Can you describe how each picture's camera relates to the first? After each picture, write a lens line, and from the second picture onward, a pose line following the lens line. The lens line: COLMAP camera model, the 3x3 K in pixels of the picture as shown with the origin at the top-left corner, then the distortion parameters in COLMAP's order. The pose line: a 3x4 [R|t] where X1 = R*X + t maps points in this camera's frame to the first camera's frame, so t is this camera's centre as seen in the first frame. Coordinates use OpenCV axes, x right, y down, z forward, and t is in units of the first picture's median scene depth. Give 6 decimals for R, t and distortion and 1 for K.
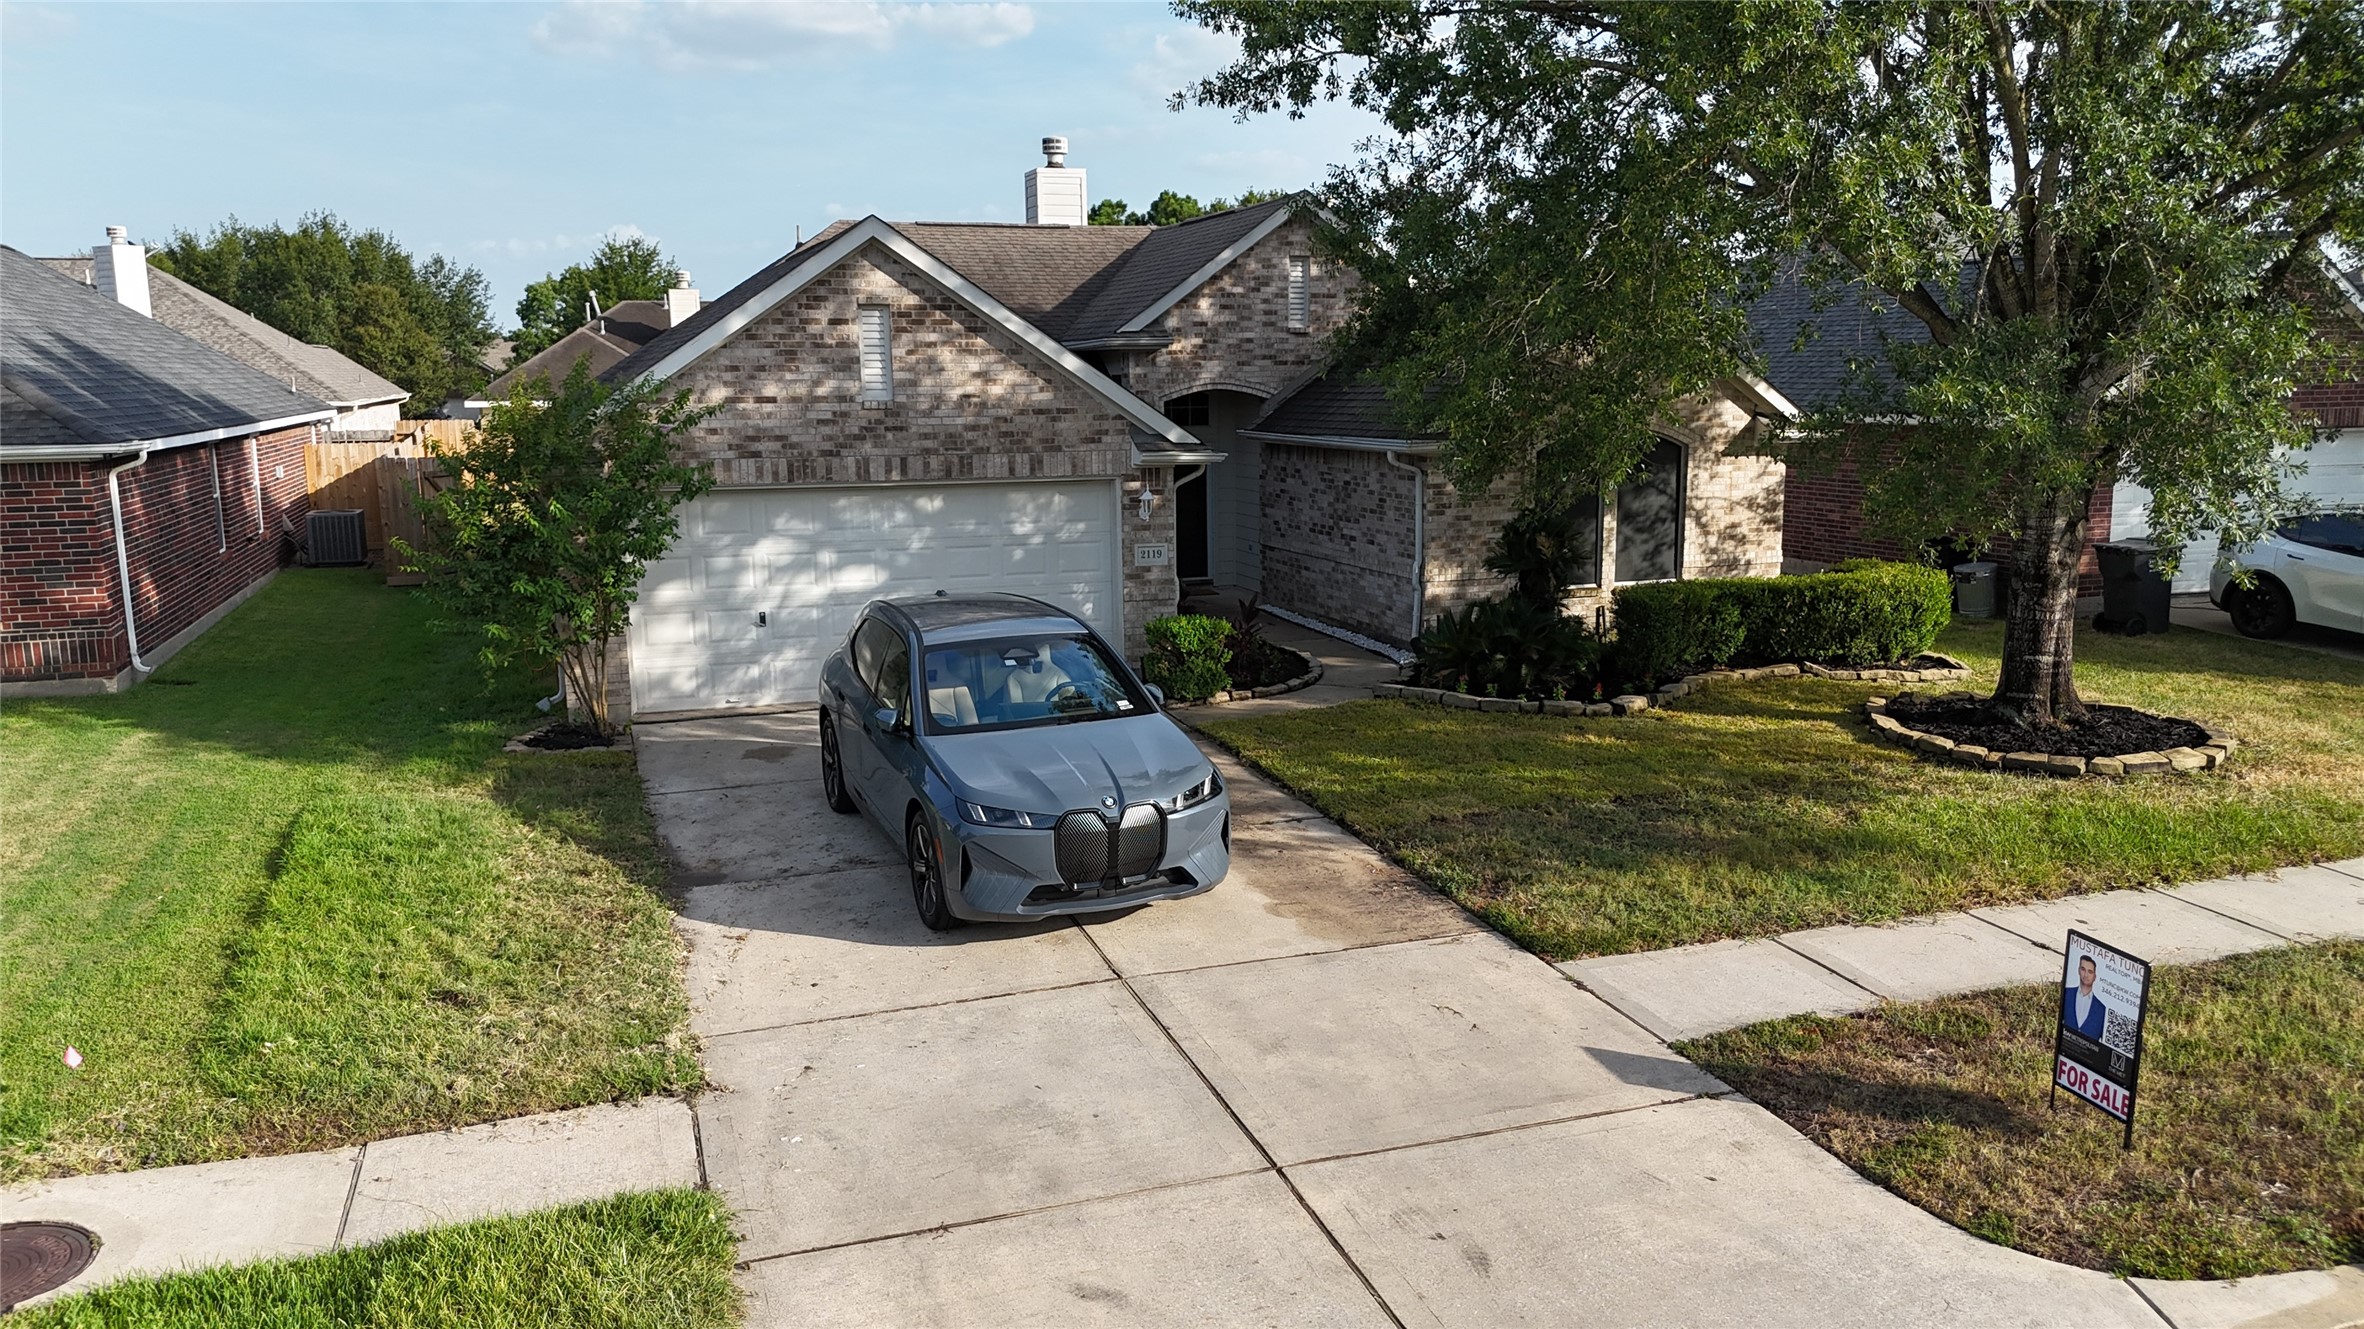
lens RADIAL K [[1737.5, 0, 1186.4], [0, 1737.5, 696.9], [0, 0, 1]] dist [0.065112, -0.057841]
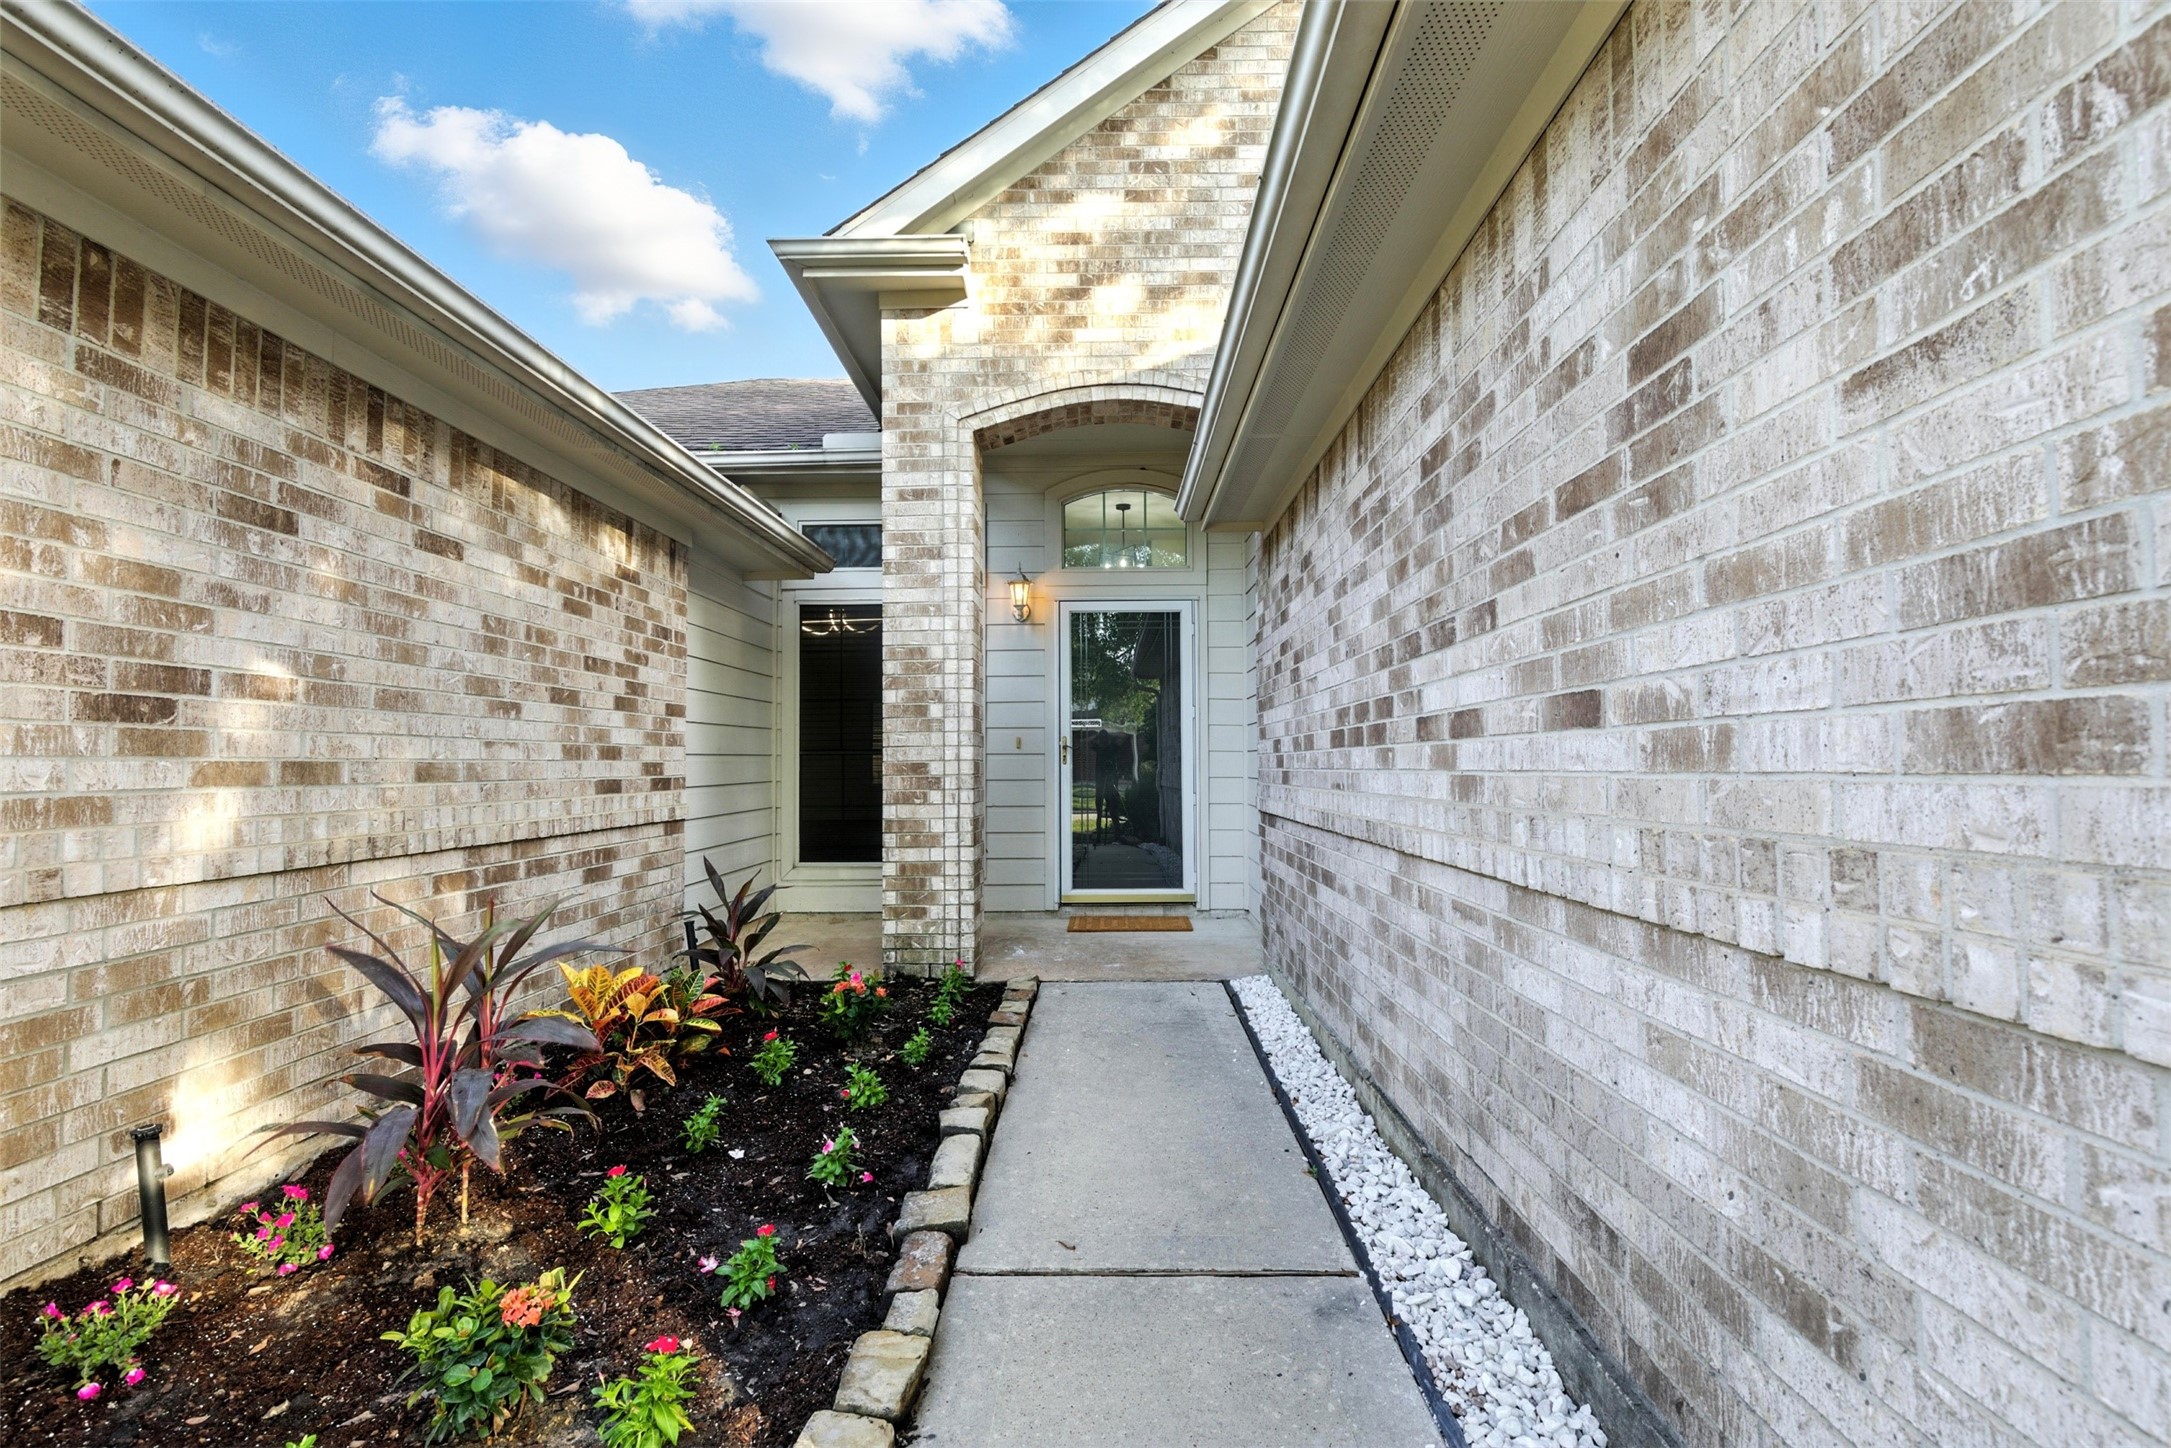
lens RADIAL K [[1006.9, 0, 1075.1], [0, 1006.9, 721.2], [0, 0, 1]] dist [-0.000581, 0.004595]
pose [[0.936405, -0.008421, -0.350820, 0.110652], [-0.069159, 0.975677, -0.208020, -0.077358], [0.344038, 0.219053, 0.913046, 1.038799]]
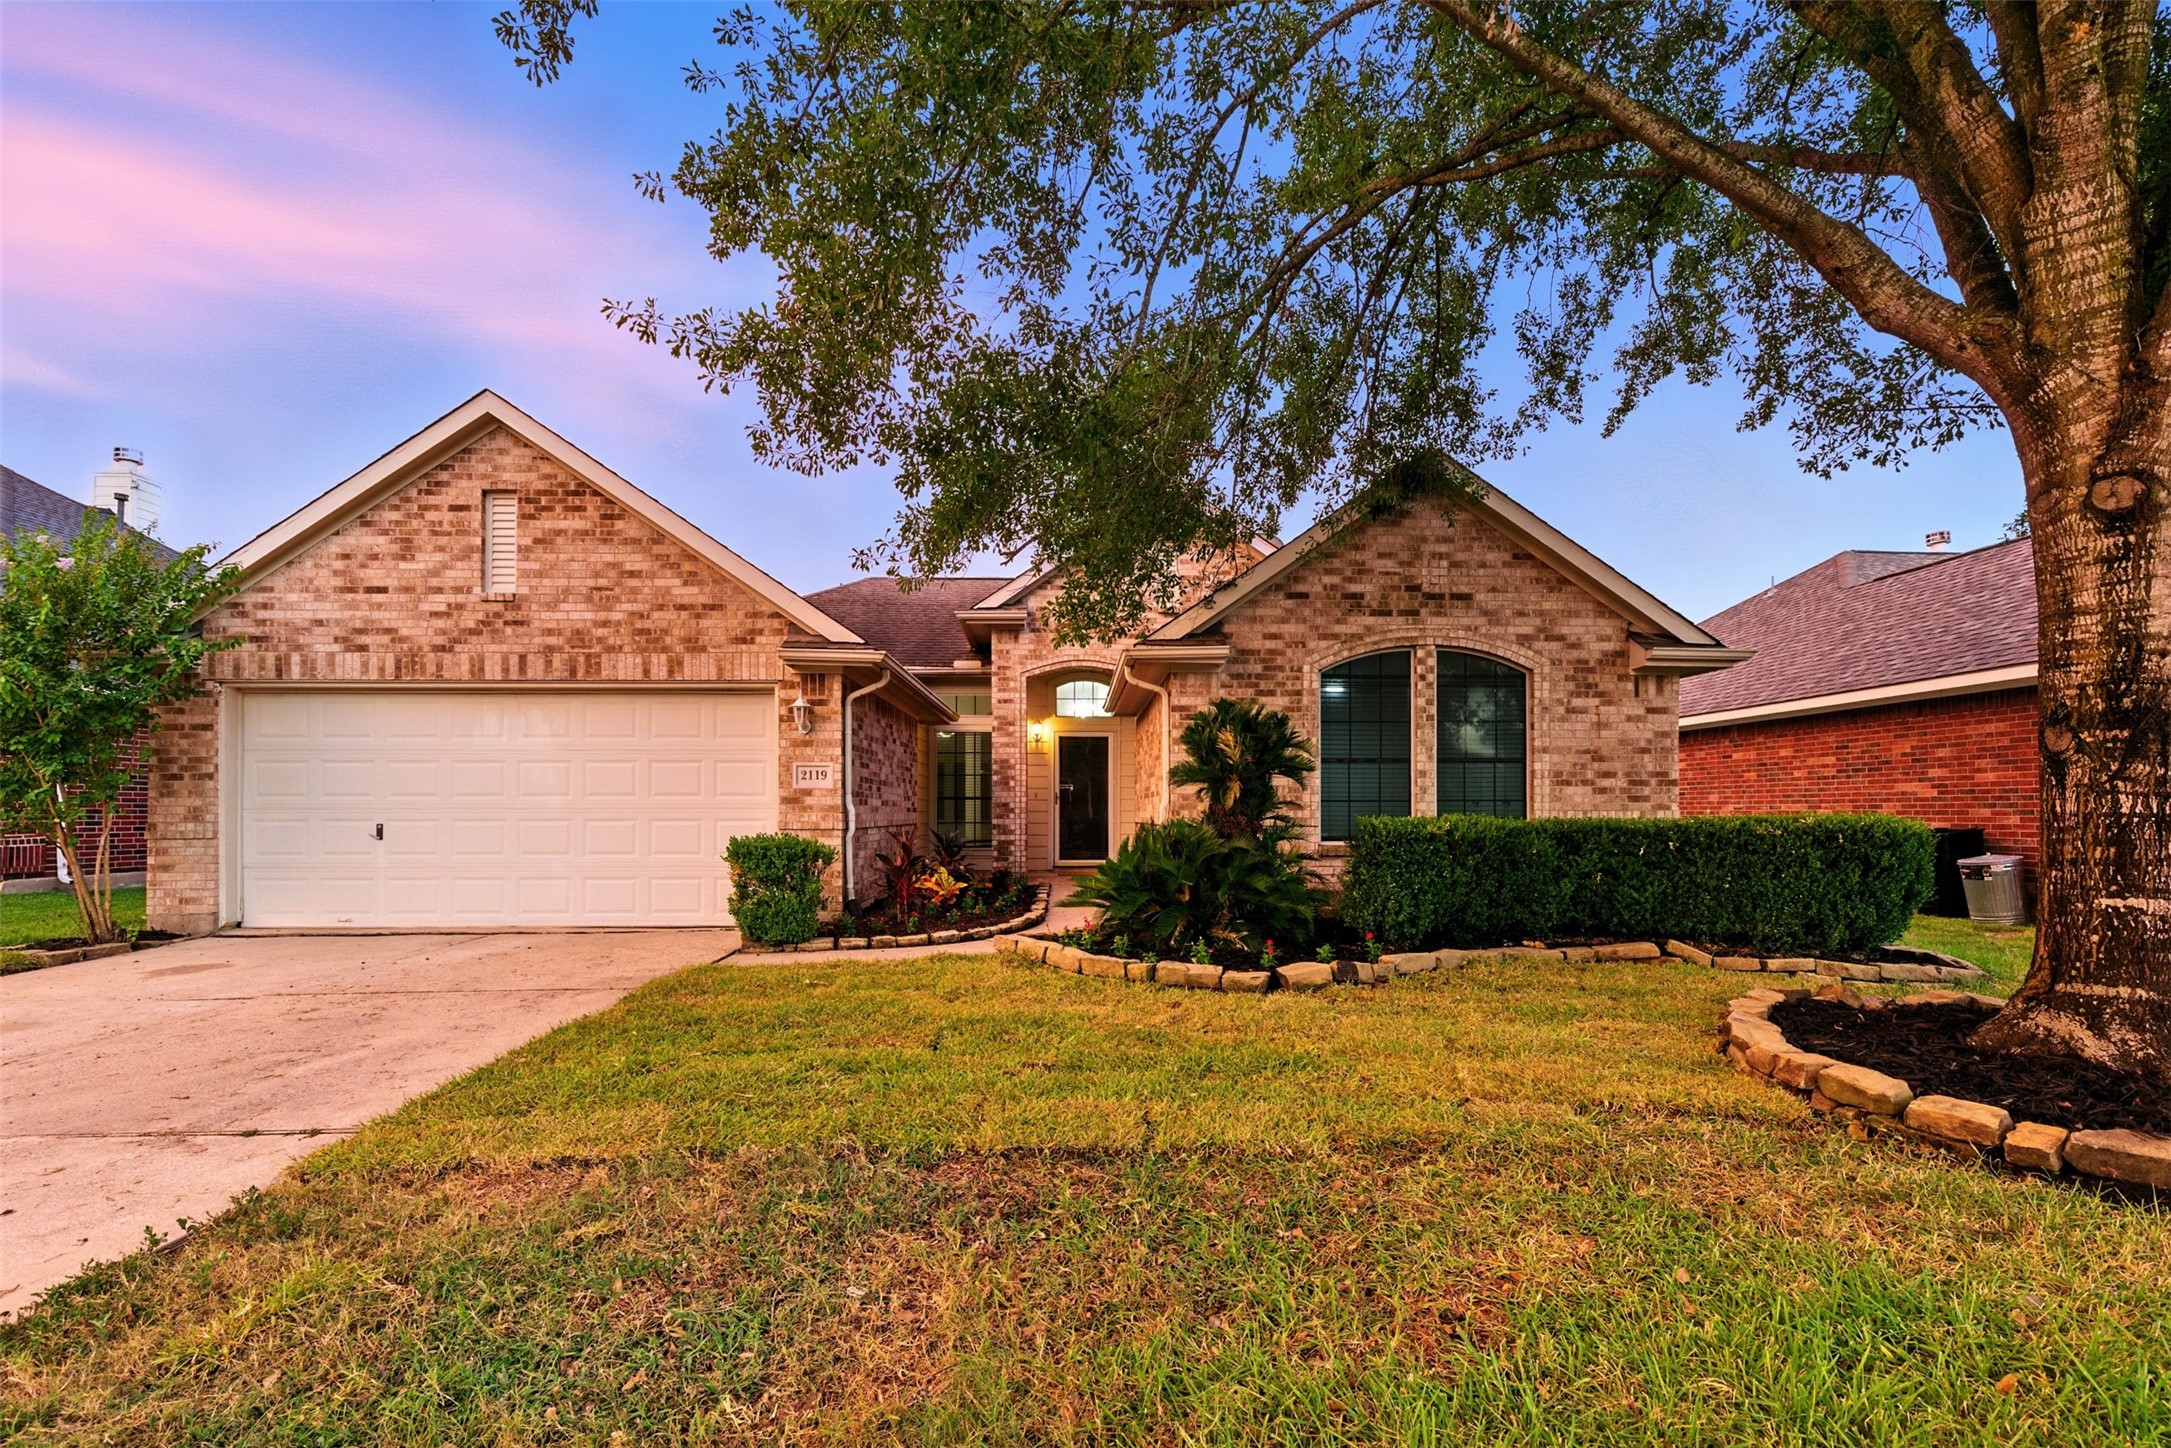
lens RADIAL K [[1006.9, 0, 1093.1], [0, 1006.9, 813.4], [0, 0, 1]] dist [-0.000581, 0.004595]
pose [[0.955433, 0.010801, -0.295011, 0.259235], [-0.062771, 0.983911, -0.167269, 0.010697], [0.288458, 0.178332, 0.940739, 0.583673]]
